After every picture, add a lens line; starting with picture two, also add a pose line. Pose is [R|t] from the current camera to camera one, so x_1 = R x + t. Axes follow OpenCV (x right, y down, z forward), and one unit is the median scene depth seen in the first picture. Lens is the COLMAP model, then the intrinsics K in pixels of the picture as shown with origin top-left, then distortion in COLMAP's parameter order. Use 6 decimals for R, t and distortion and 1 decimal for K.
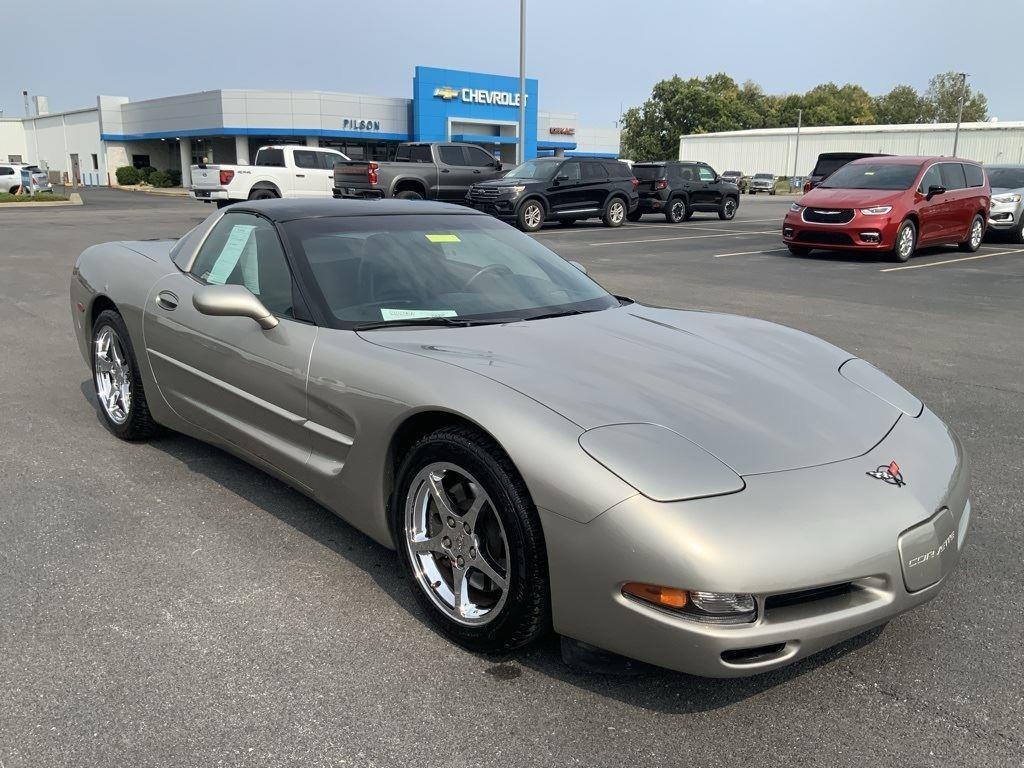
lens RADIAL K [[854.8, 0, 508.8], [0, 854.8, 374.9], [0, 0, 1]] dist [0.033564, -0.083337]
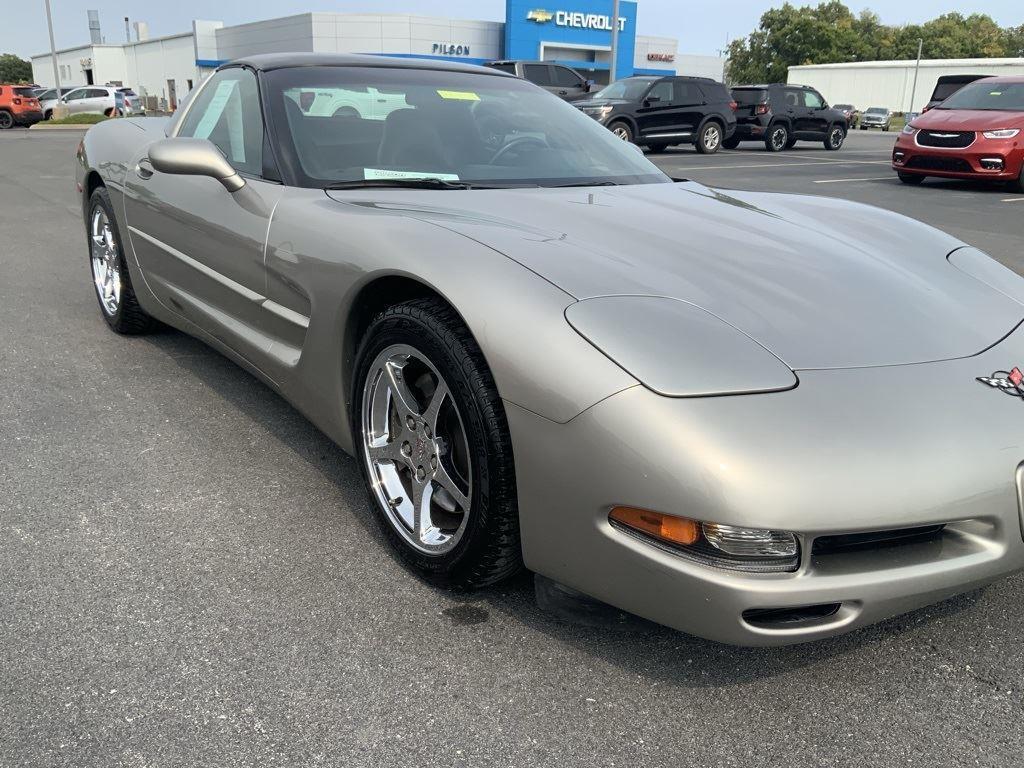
lens RADIAL K [[854.8, 0, 508.3], [0, 854.8, 381.9], [0, 0, 1]] dist [0.033564, -0.083337]
pose [[0.994115, 0.041804, -0.099937, 0.017033], [-0.033864, 0.996230, 0.079872, 0.012501], [0.102899, -0.076018, 0.991783, 0.042699]]
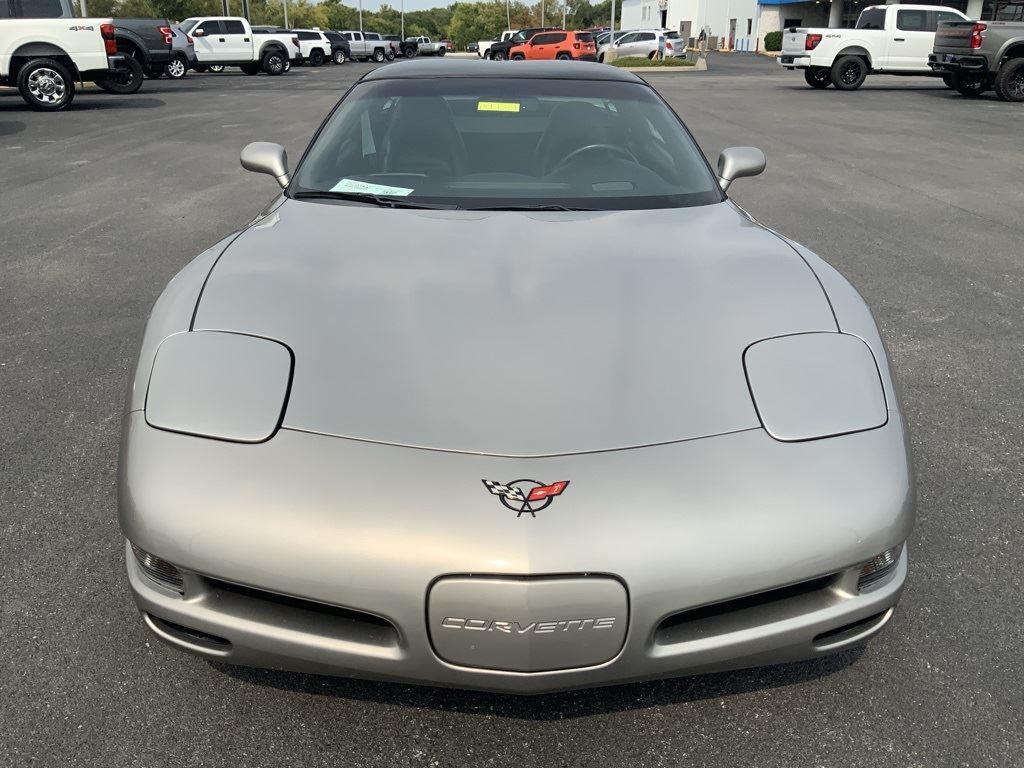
lens RADIAL K [[854.8, 0, 518.8], [0, 854.8, 374.6], [0, 0, 1]] dist [0.033564, -0.083337]
pose [[0.752301, 0.232178, -0.616552, 0.141875], [-0.142161, 0.971005, 0.192195, -0.017071], [0.643299, -0.056939, 0.763495, 0.085970]]
